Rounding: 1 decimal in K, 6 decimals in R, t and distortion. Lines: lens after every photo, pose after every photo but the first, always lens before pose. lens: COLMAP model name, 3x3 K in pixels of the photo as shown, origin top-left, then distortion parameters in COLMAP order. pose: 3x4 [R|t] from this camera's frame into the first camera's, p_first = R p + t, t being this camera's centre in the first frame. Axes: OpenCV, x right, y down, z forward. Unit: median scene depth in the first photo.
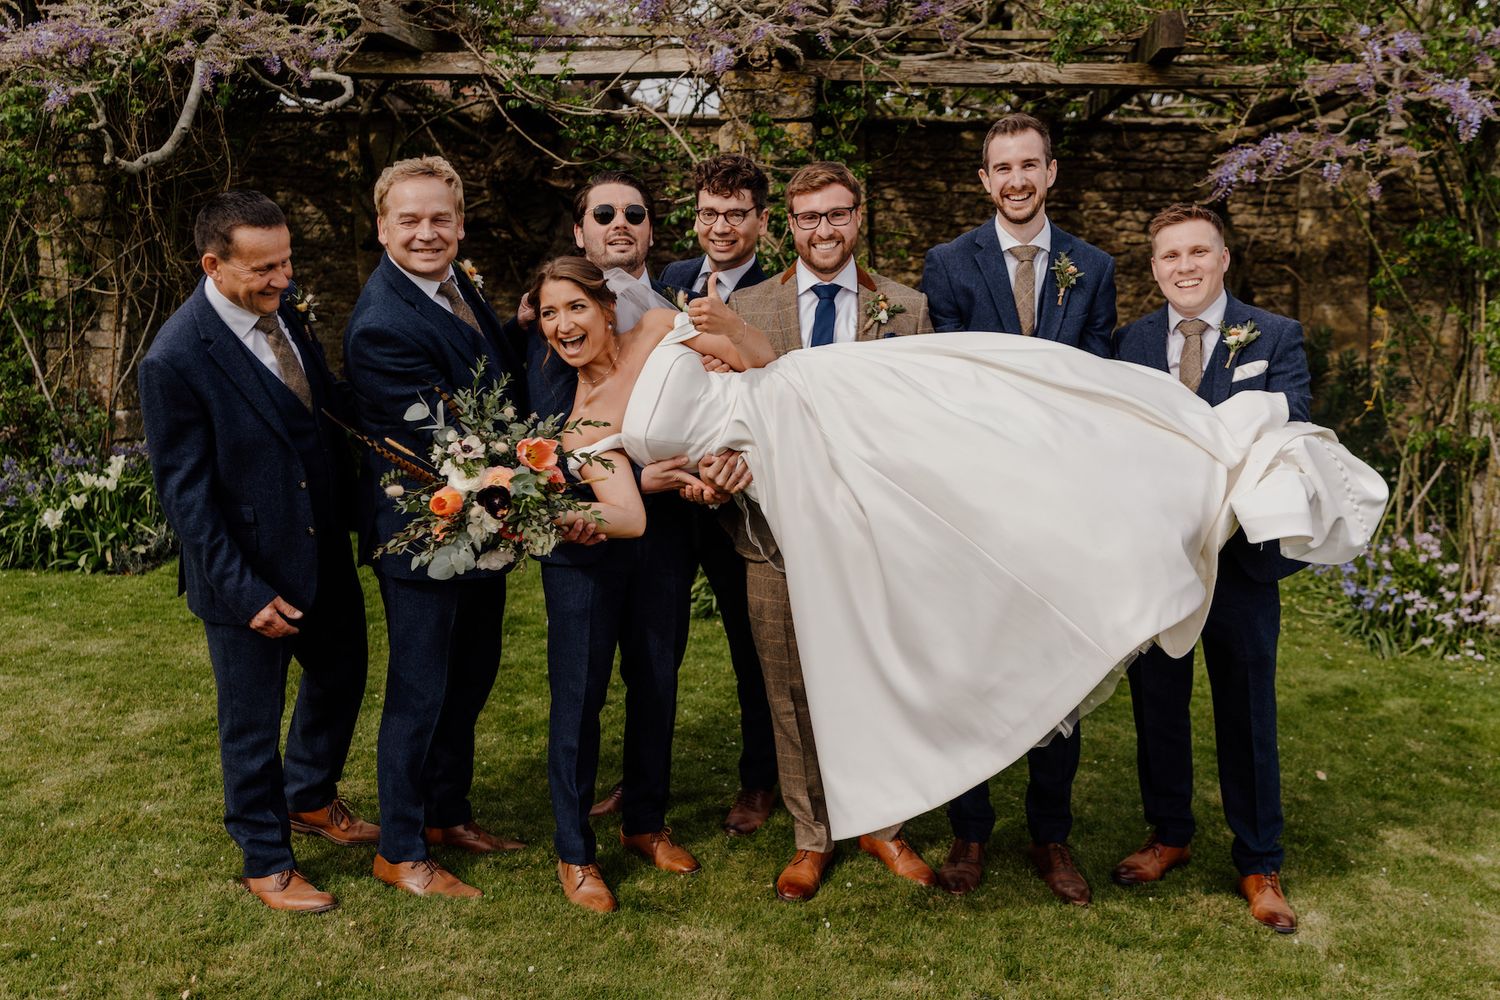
lens RADIAL K [[1481.2, 0, 743.2], [0, 1481.2, 513.4], [0, 0, 1]] dist [0.009761, 0.000000]
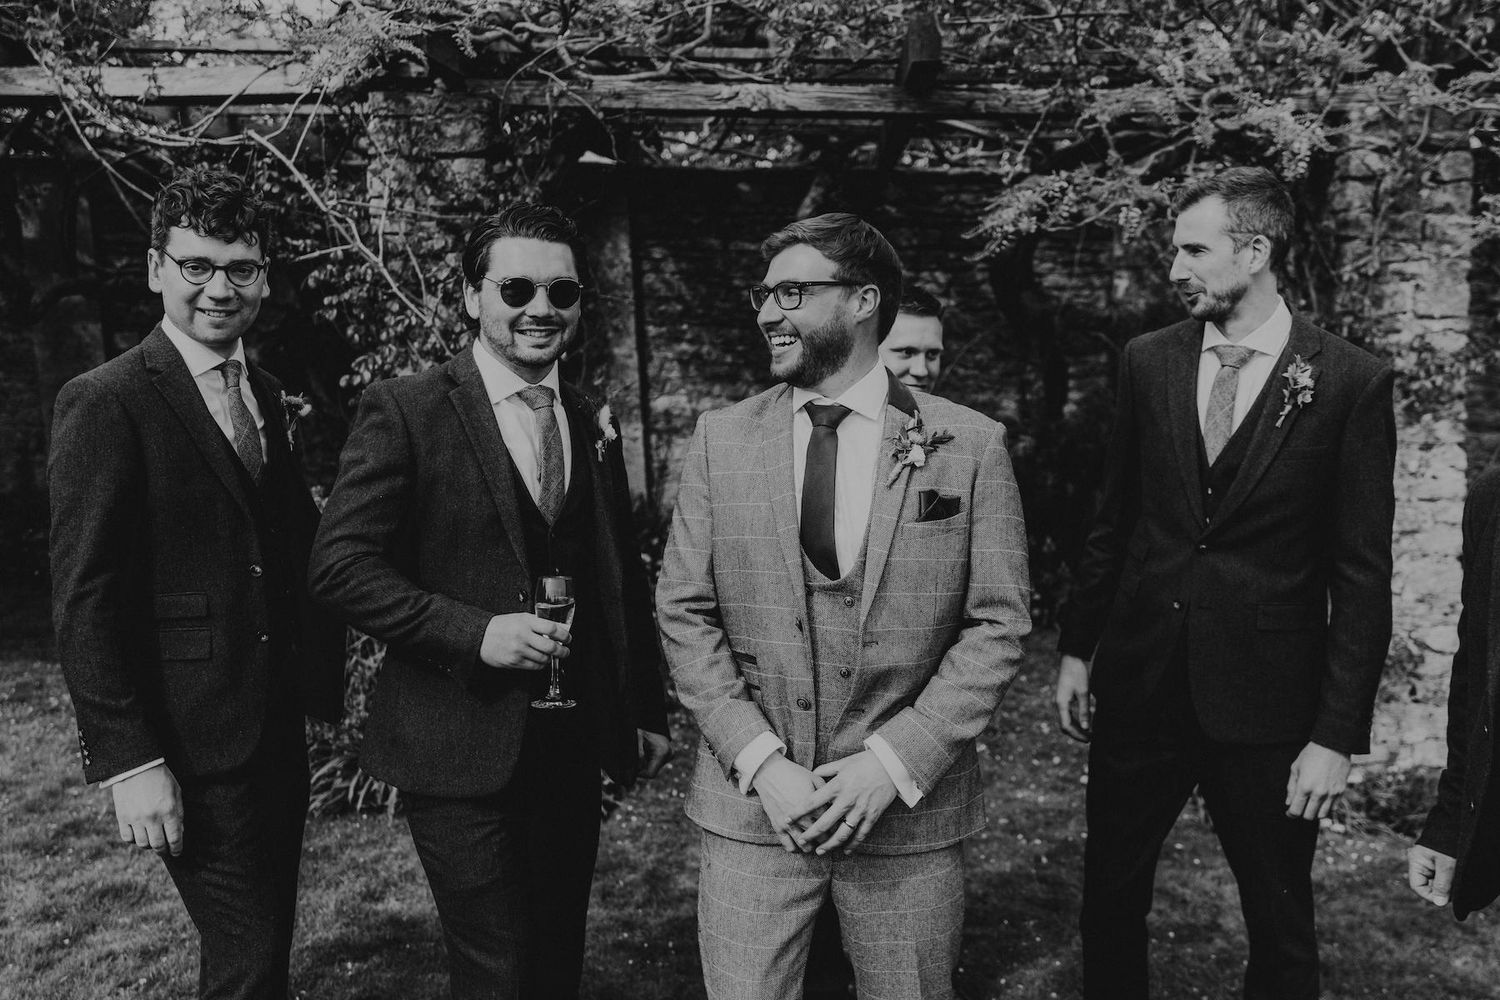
lens RADIAL K [[1481.2, 0, 752.5], [0, 1481.2, 490.1], [0, 0, 1]] dist [0.009761, 0.000000]
pose [[0.995001, -0.017491, 0.098319, 0.107599], [0.023089, 0.998159, -0.056086, -0.043515], [-0.097157, 0.058076, 0.993573, 0.226481]]
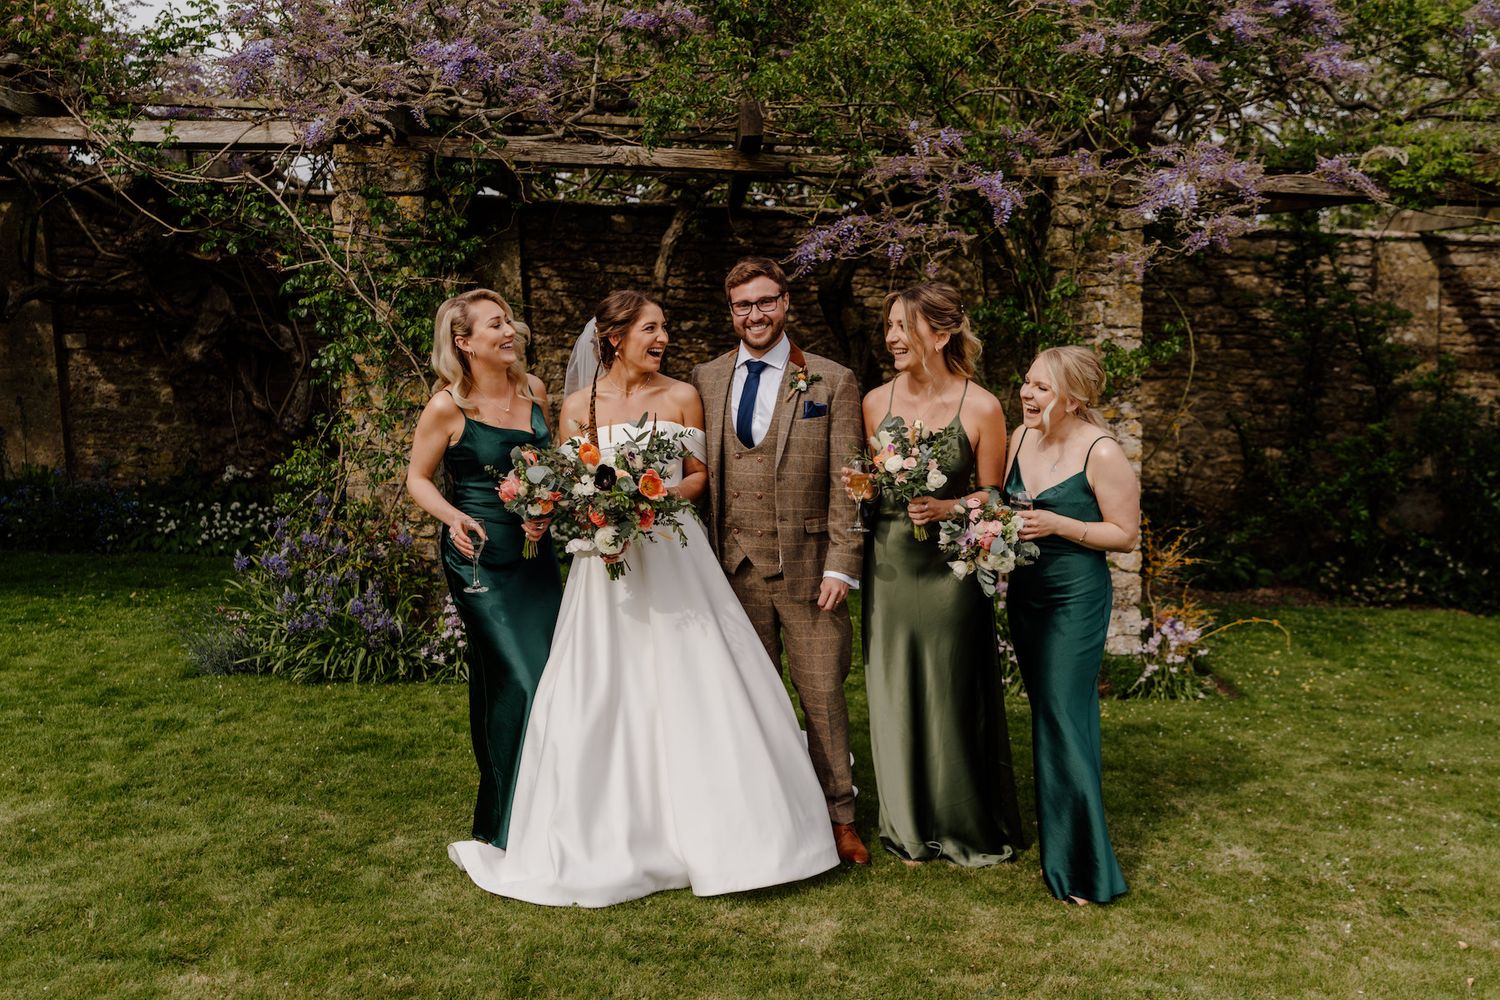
lens RADIAL K [[1470.5, 0, 749.5], [0, 1470.5, 506.7], [0, 0, 1]] dist [0.011282, 0.000000]
pose [[0.982620, -0.013037, 0.185172, 0.077423], [0.024408, 0.997944, -0.059267, 0.018018], [-0.184018, 0.062756, 0.980917, -0.032732]]
